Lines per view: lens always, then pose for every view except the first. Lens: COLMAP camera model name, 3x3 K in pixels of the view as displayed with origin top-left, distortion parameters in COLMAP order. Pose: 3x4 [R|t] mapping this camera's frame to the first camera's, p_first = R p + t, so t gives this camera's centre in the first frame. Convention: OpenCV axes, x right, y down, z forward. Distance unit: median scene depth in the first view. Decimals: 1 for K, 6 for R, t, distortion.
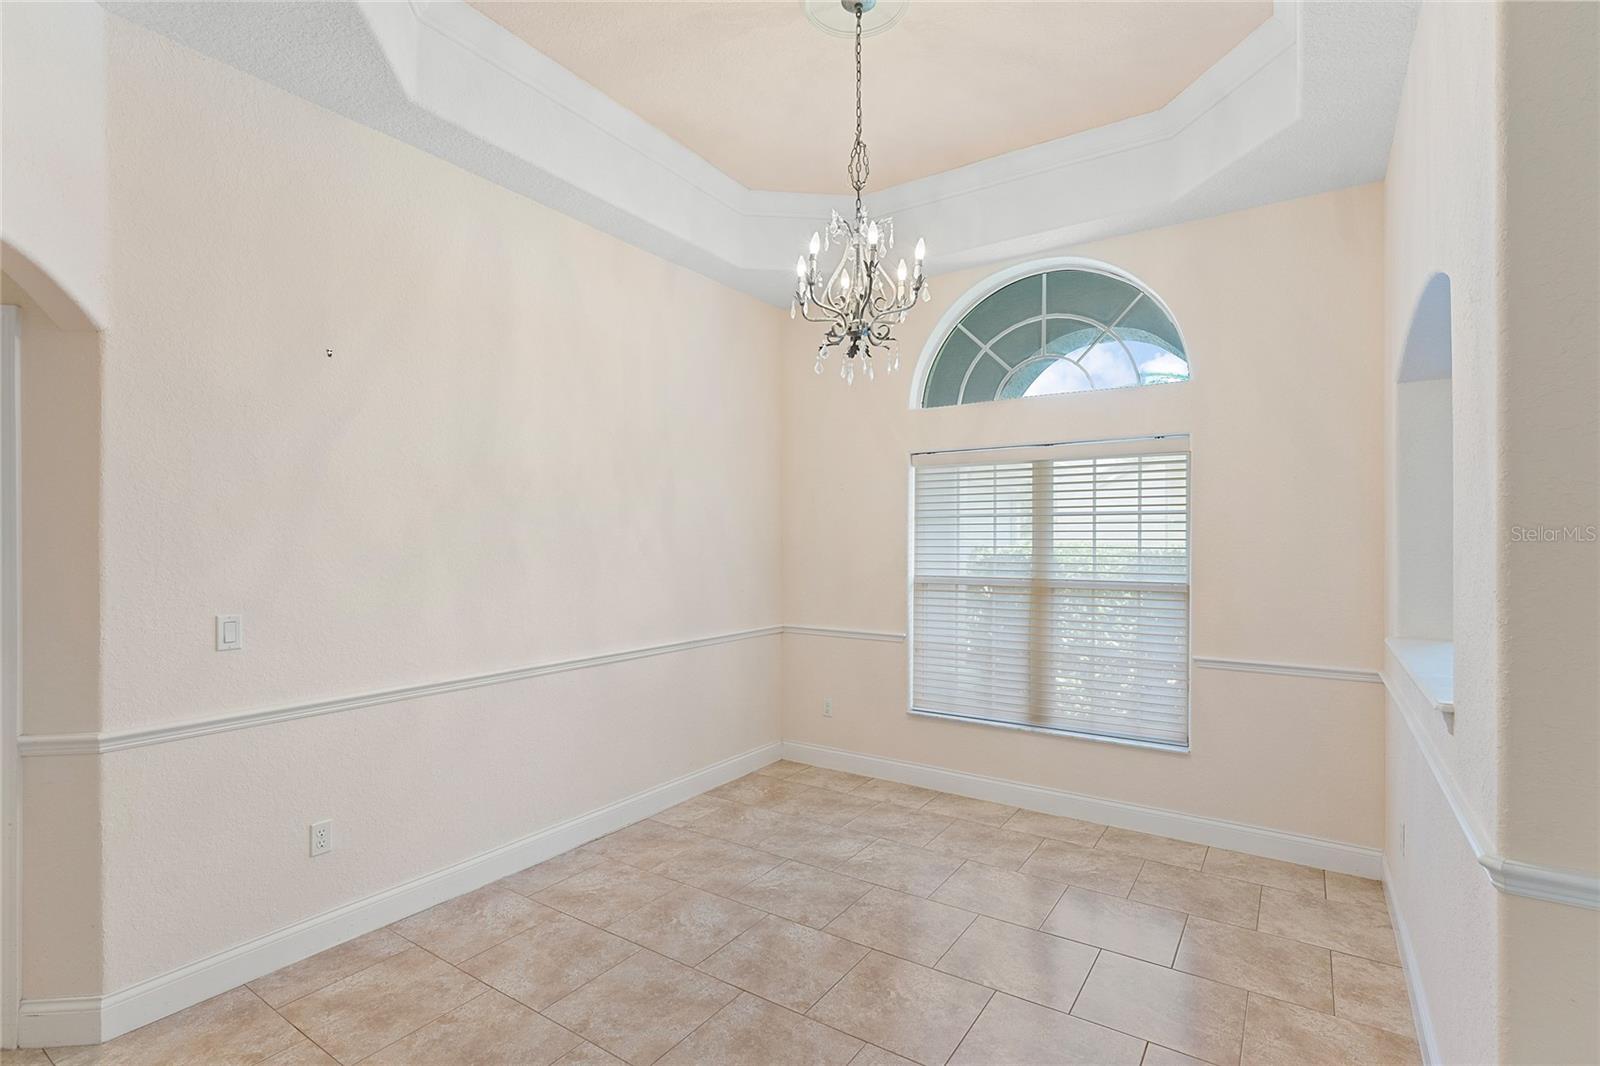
lens RADIAL K [[752.7, 0, 802.1], [0, 752.7, 543.9], [0, 0, 1]] dist [0.001611, -0.000100]
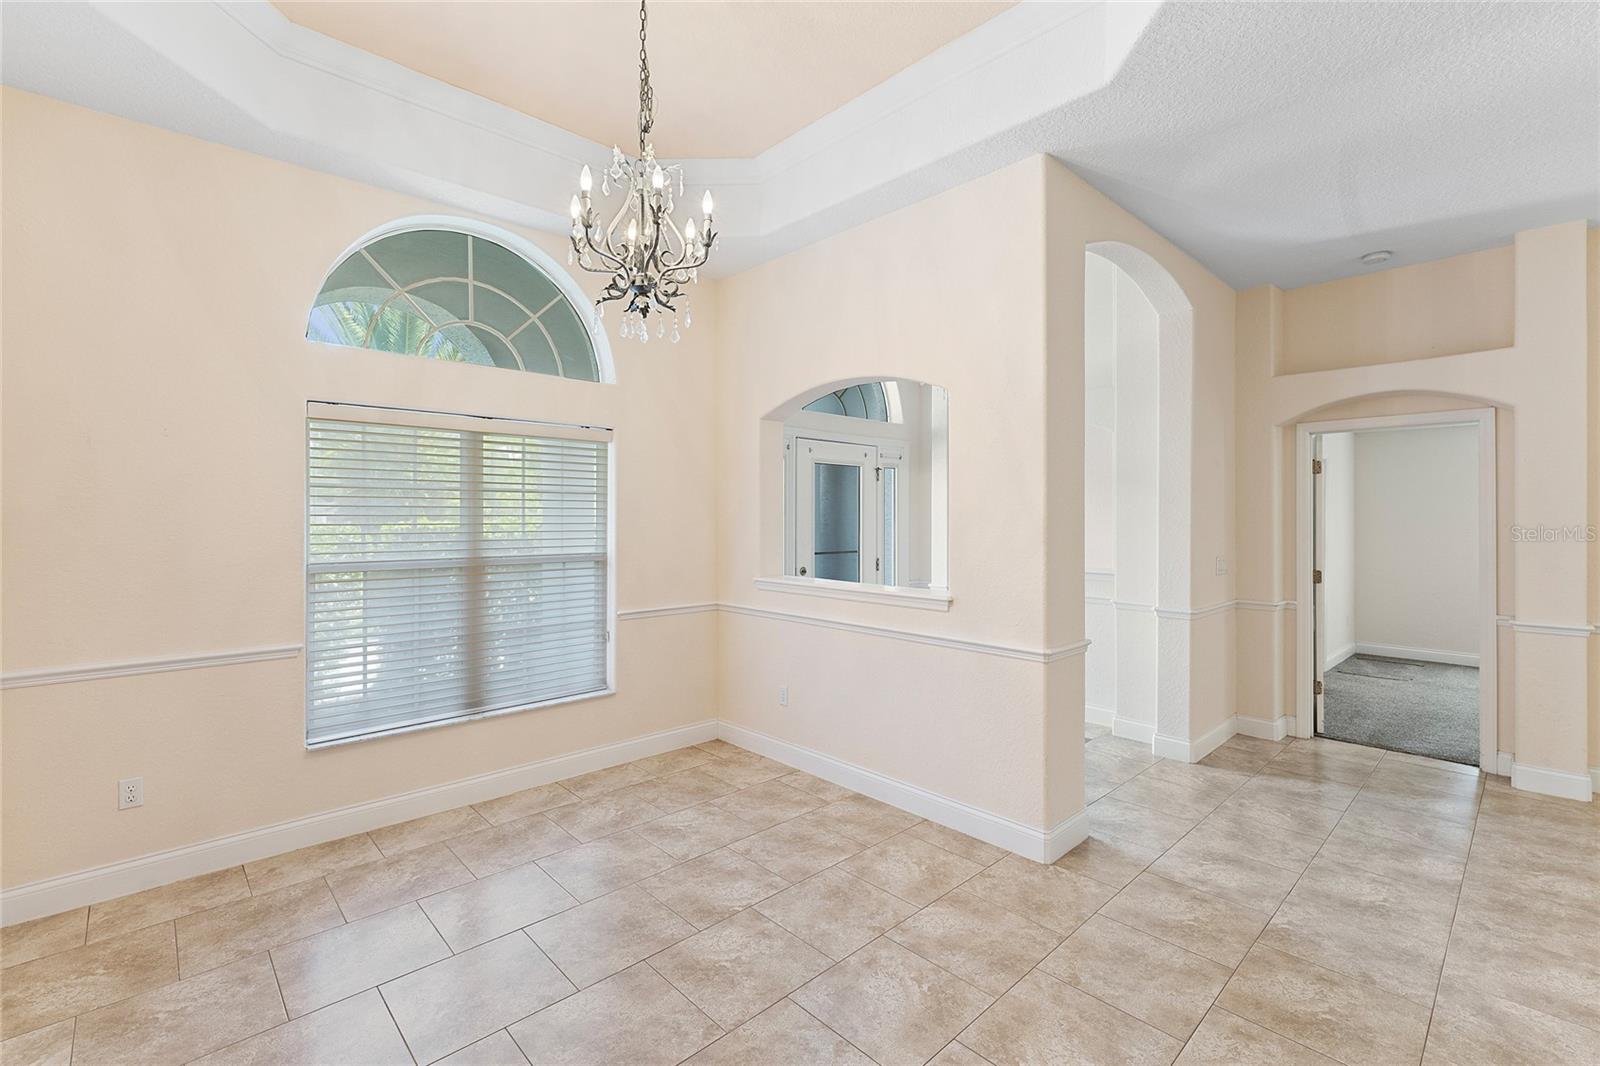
lens RADIAL K [[690.2, 0, 811.8], [0, 690.2, 518.8], [0, 0, 1]] dist [0.008033, -0.000864]
pose [[0.220802, -0.001138, 0.975318, -0.473169], [0.000649, 0.999999, 0.001019, -0.002545], [-0.975319, 0.000408, 0.220802, 0.420351]]
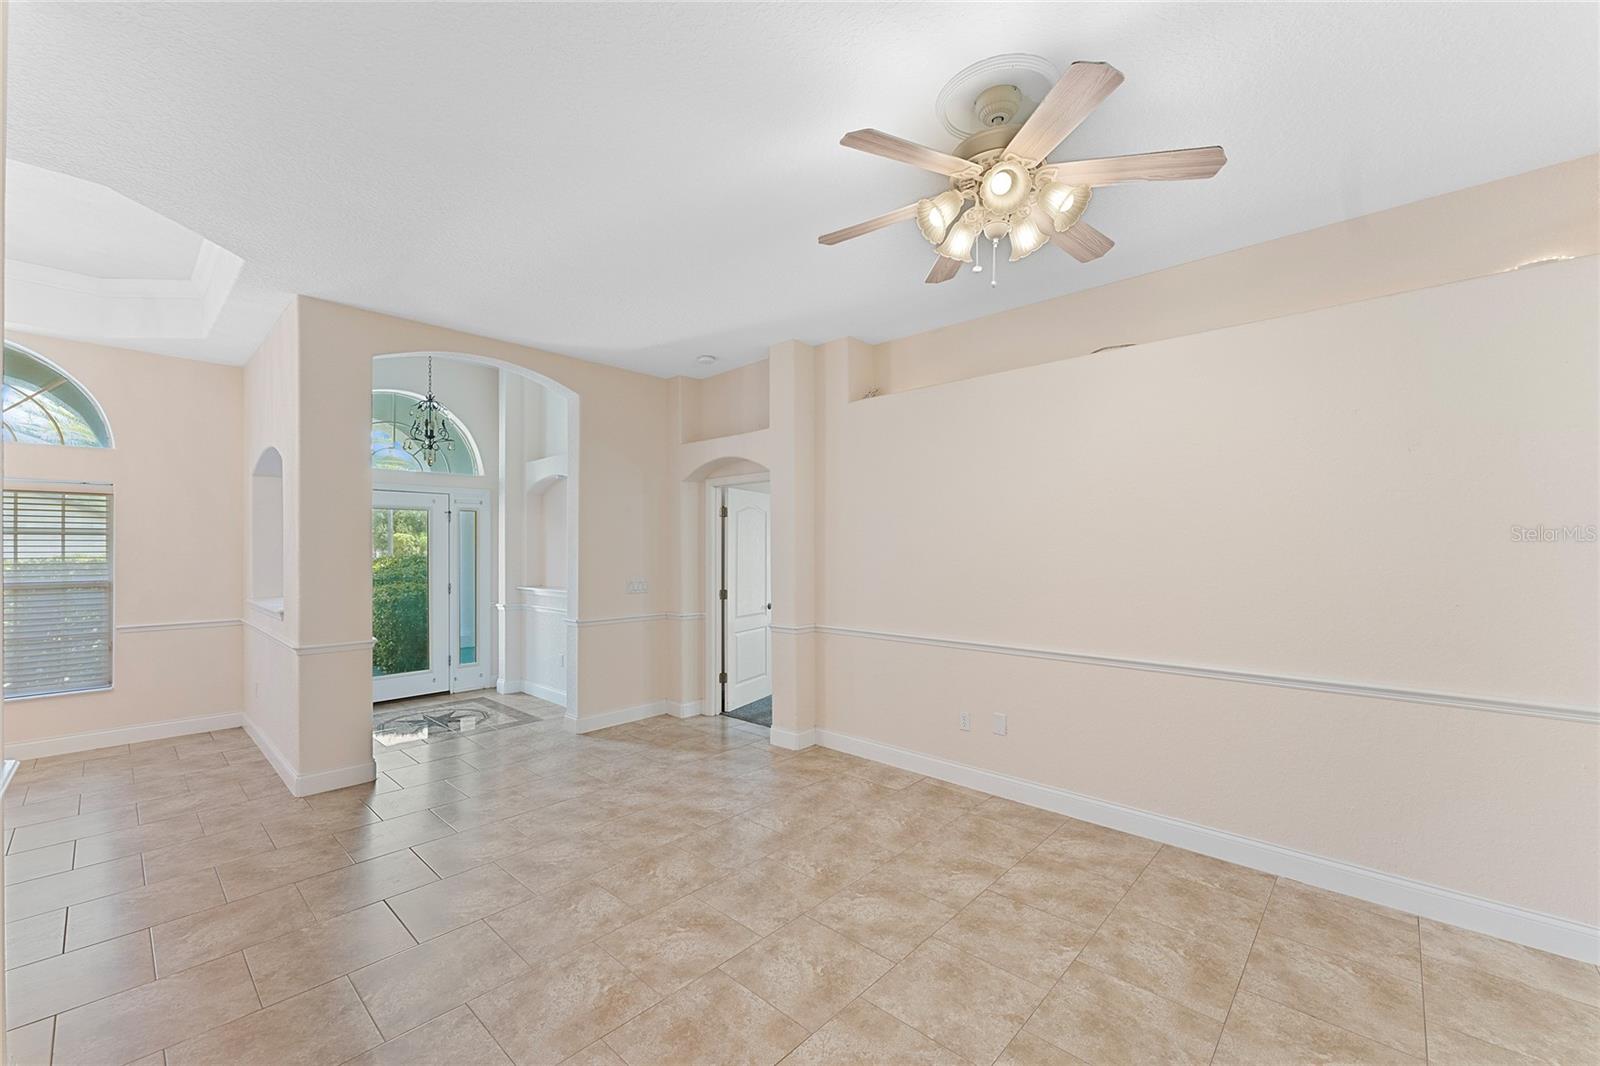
lens RADIAL K [[628.5, 0, 789.5], [0, 628.5, 547.0], [0, 0, 1]] dist [0.000358, -0.000301]
pose [[0.161301, 0.004158, 0.986896, -0.514231], [0.005012, 0.999975, -0.005032, -0.001728], [-0.986892, 0.005758, 0.161277, -0.558581]]
